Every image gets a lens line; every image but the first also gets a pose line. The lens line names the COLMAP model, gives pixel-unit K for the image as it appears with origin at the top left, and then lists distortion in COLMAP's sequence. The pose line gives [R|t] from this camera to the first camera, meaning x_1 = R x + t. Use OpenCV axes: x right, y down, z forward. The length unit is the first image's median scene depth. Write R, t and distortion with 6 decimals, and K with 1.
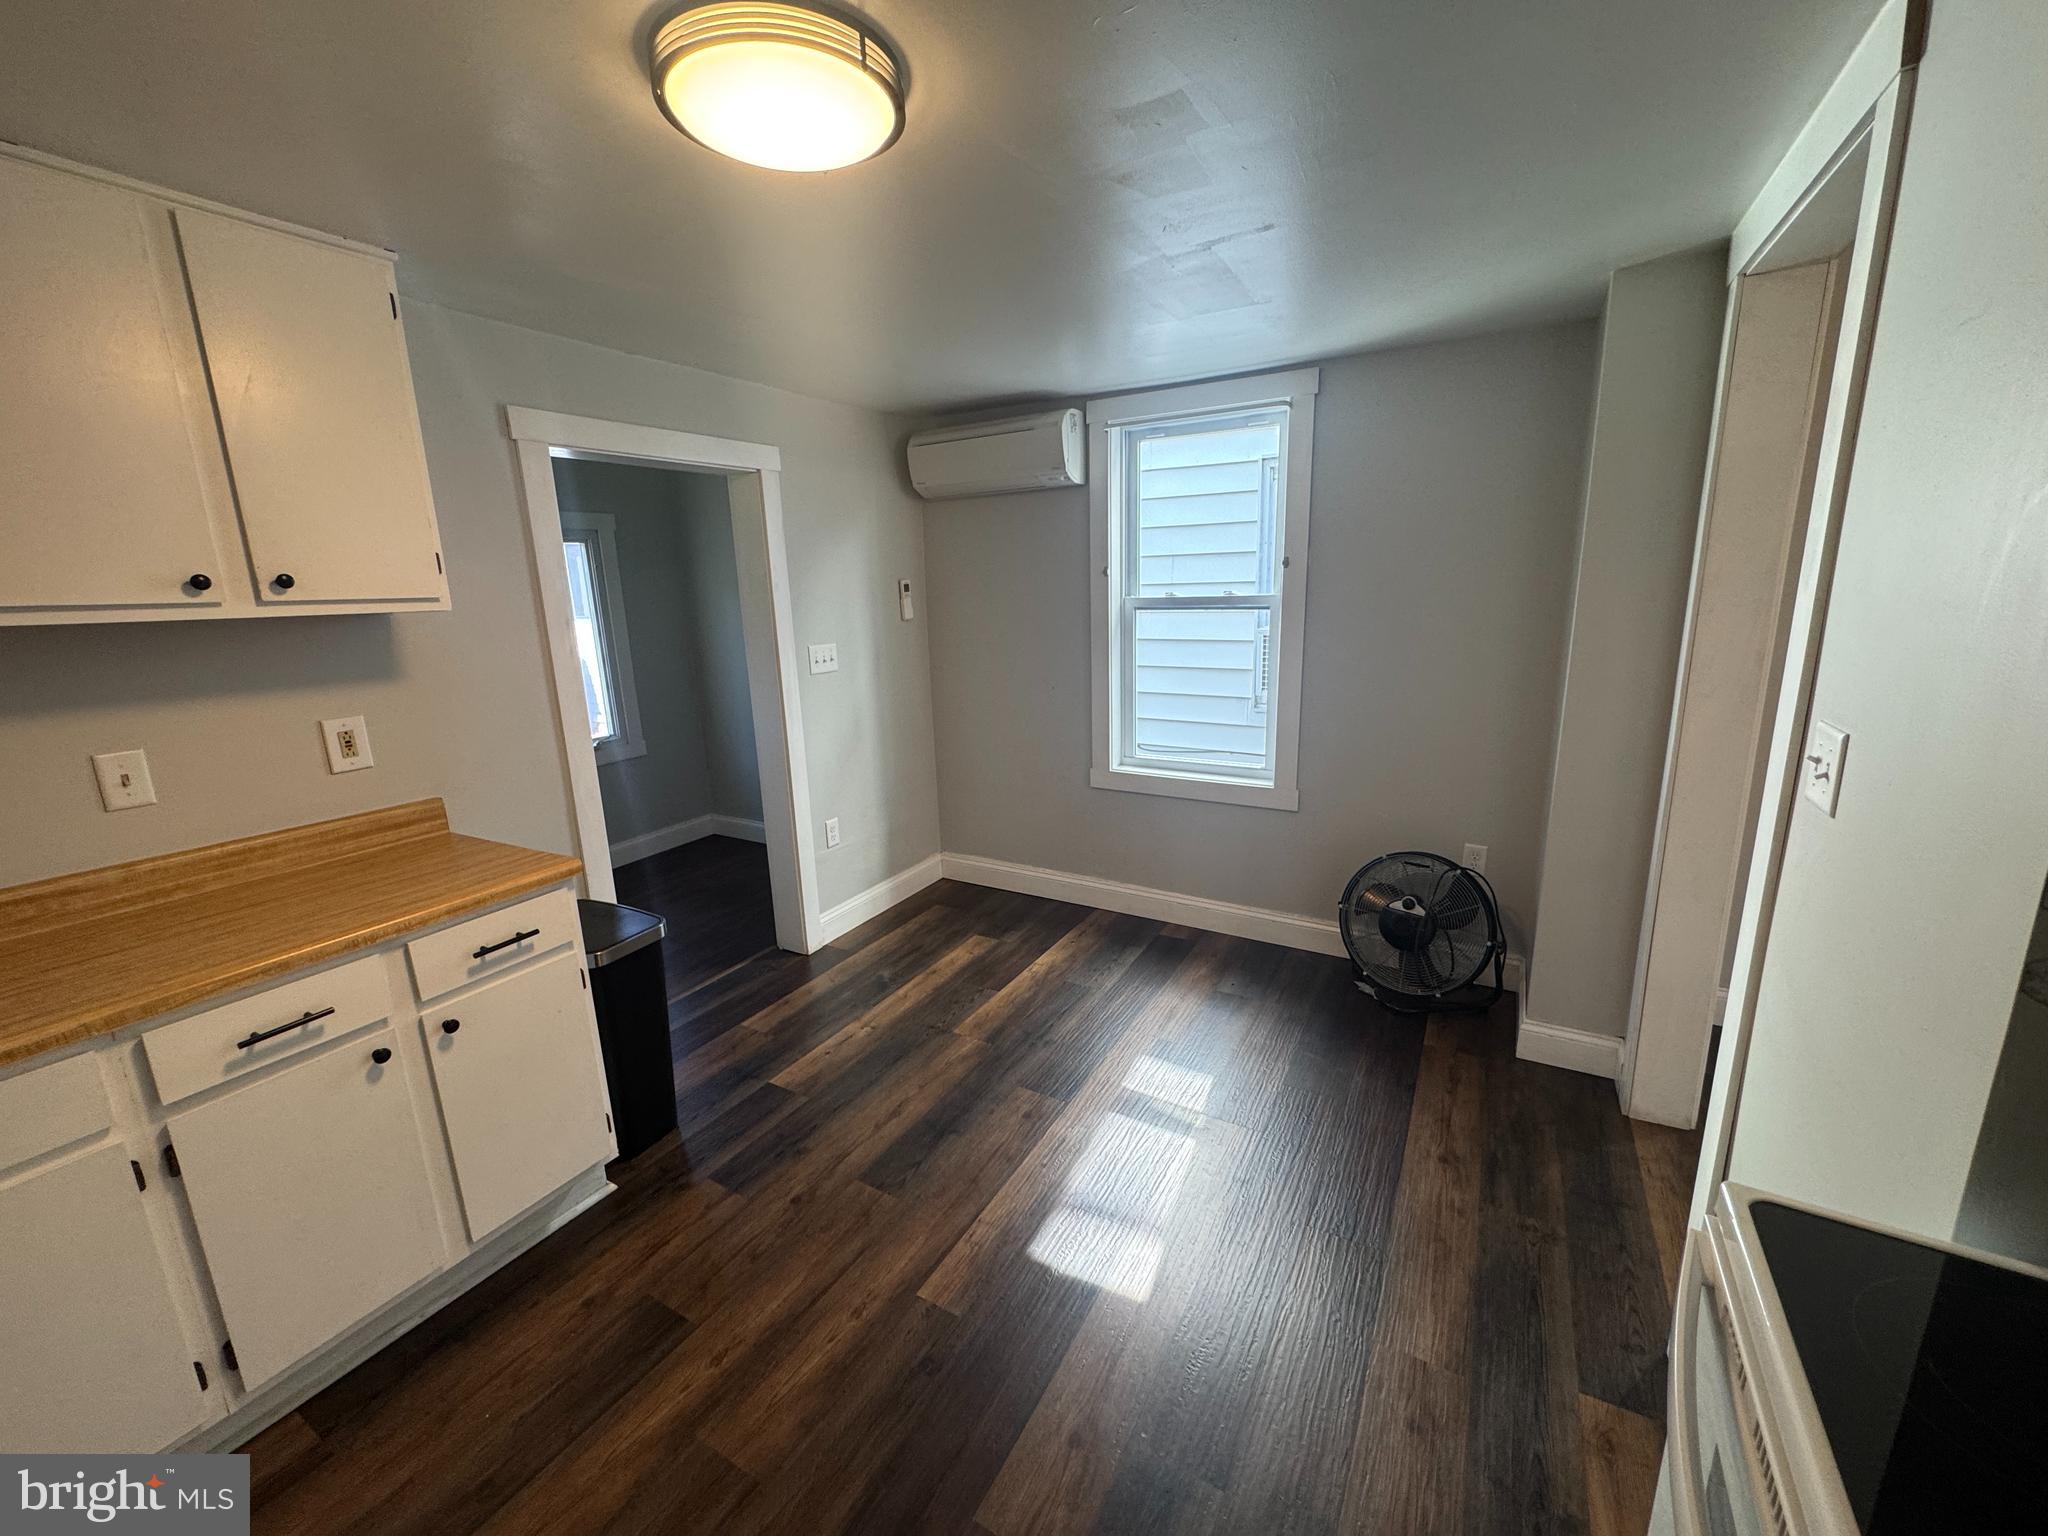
lens RADIAL K [[813.8, 0, 1020.2], [0, 813.8, 758.2], [0, 0, 1]] dist [-0.000478, -0.000132]
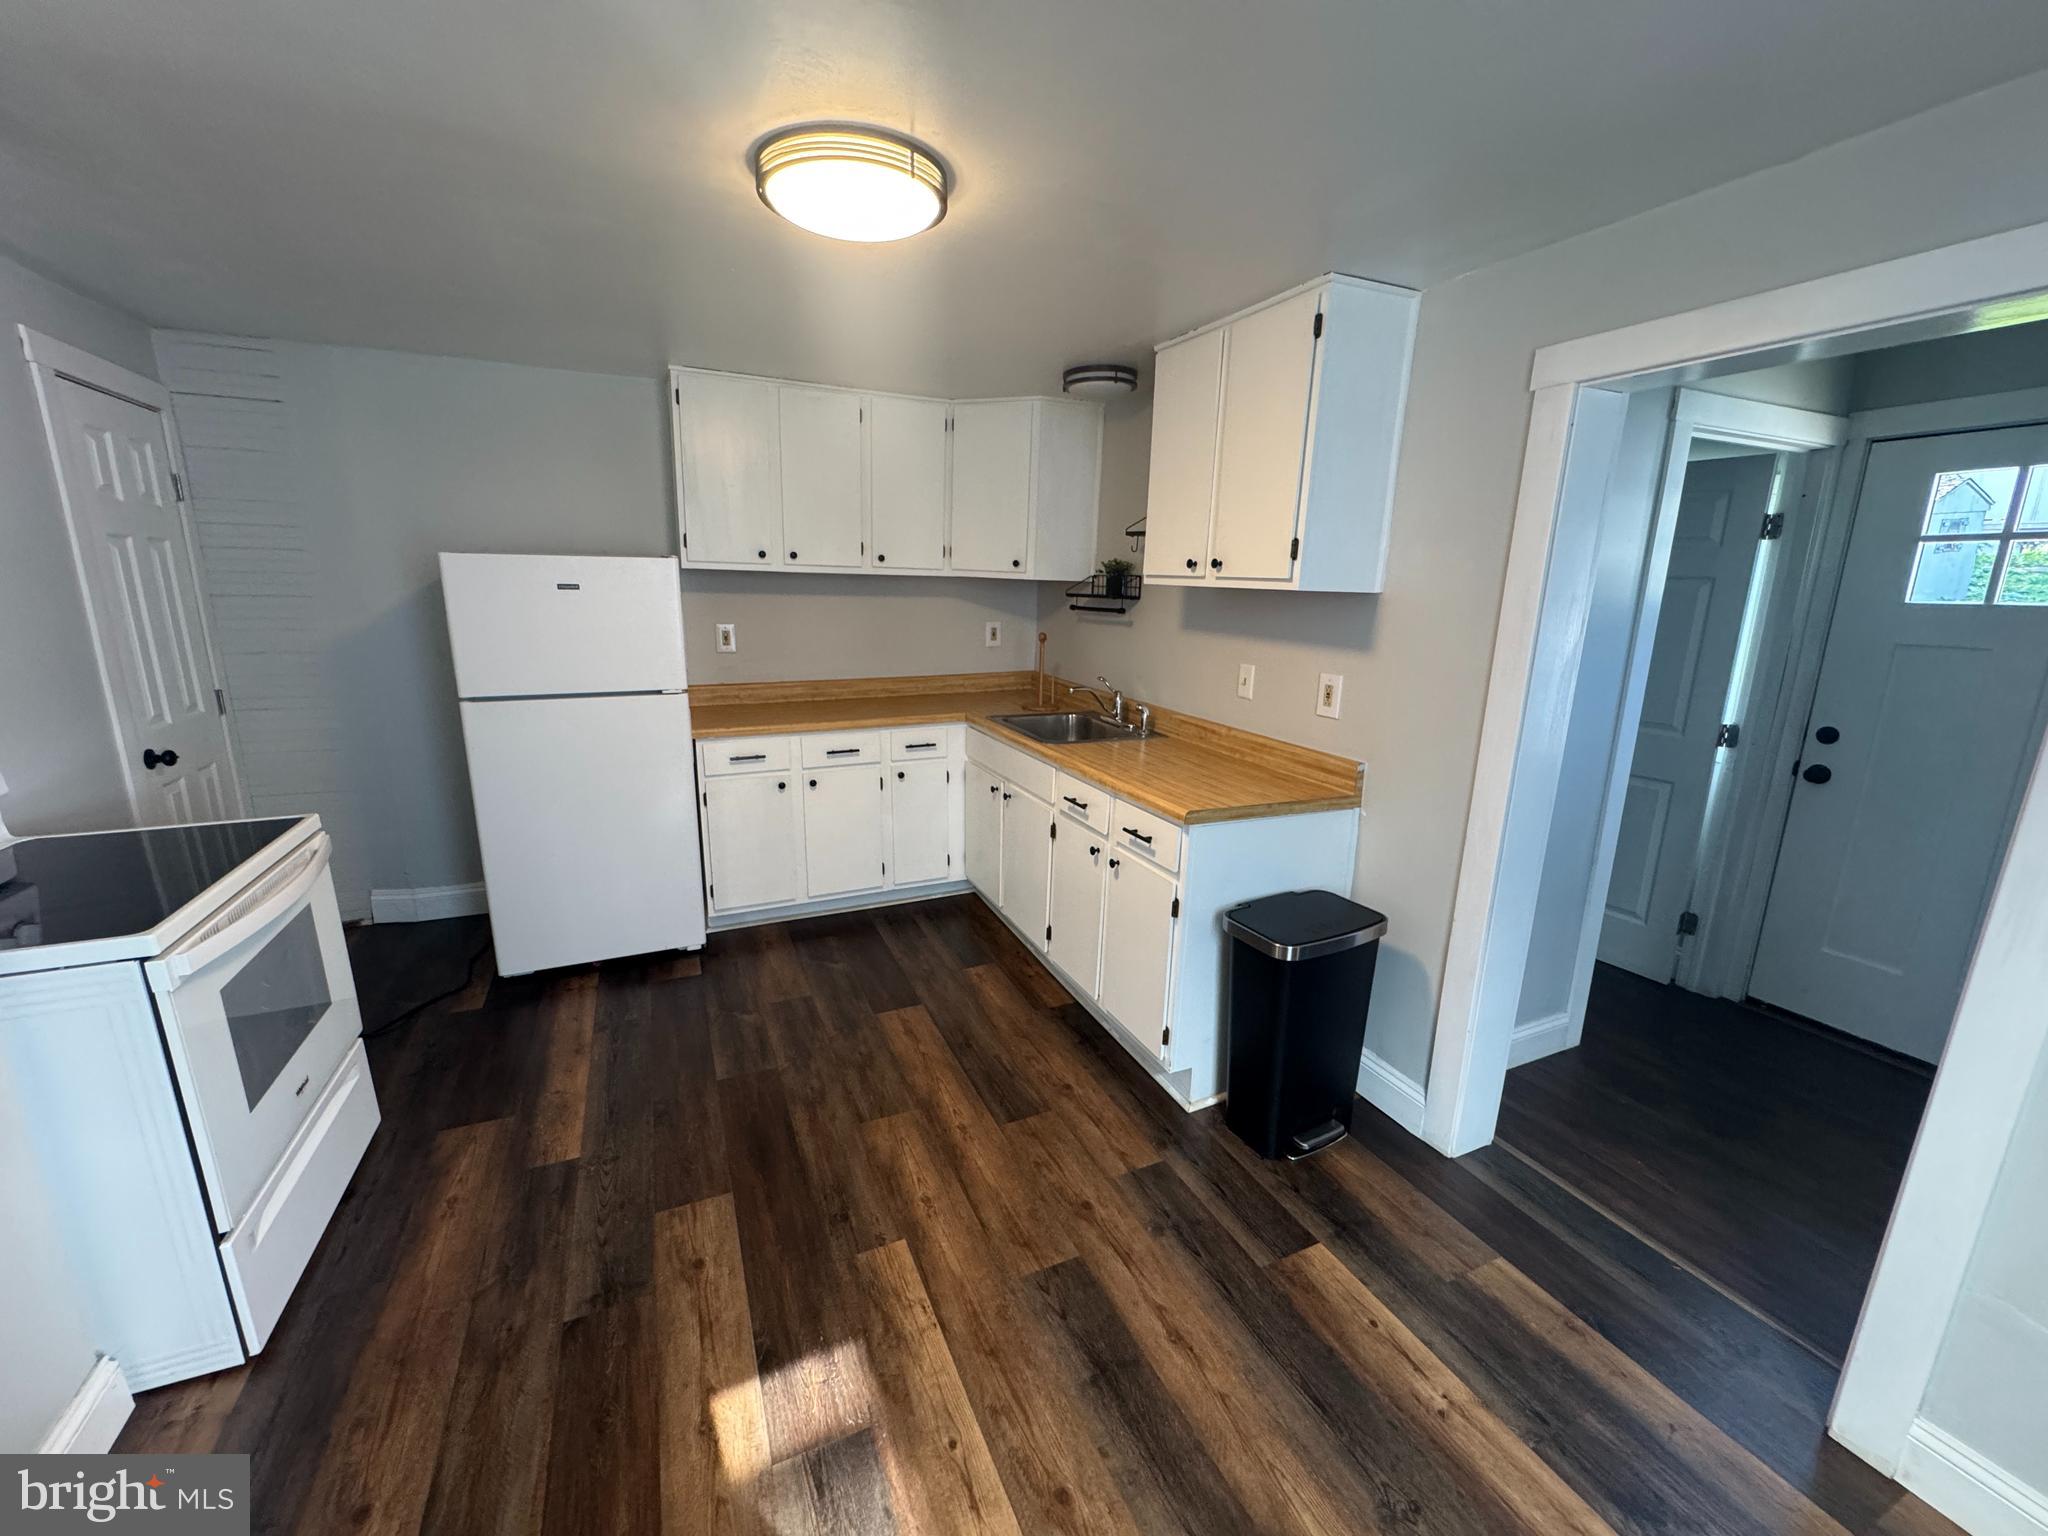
lens RADIAL K [[813.8, 0, 1020.2], [0, 813.8, 758.2], [0, 0, 1]] dist [-0.000478, -0.000132]
pose [[-0.578599, 0.193668, -0.792285, 0.452374], [-0.176471, 0.918663, 0.353436, -0.287014], [0.796292, 0.344313, -0.497360, 1.280923]]
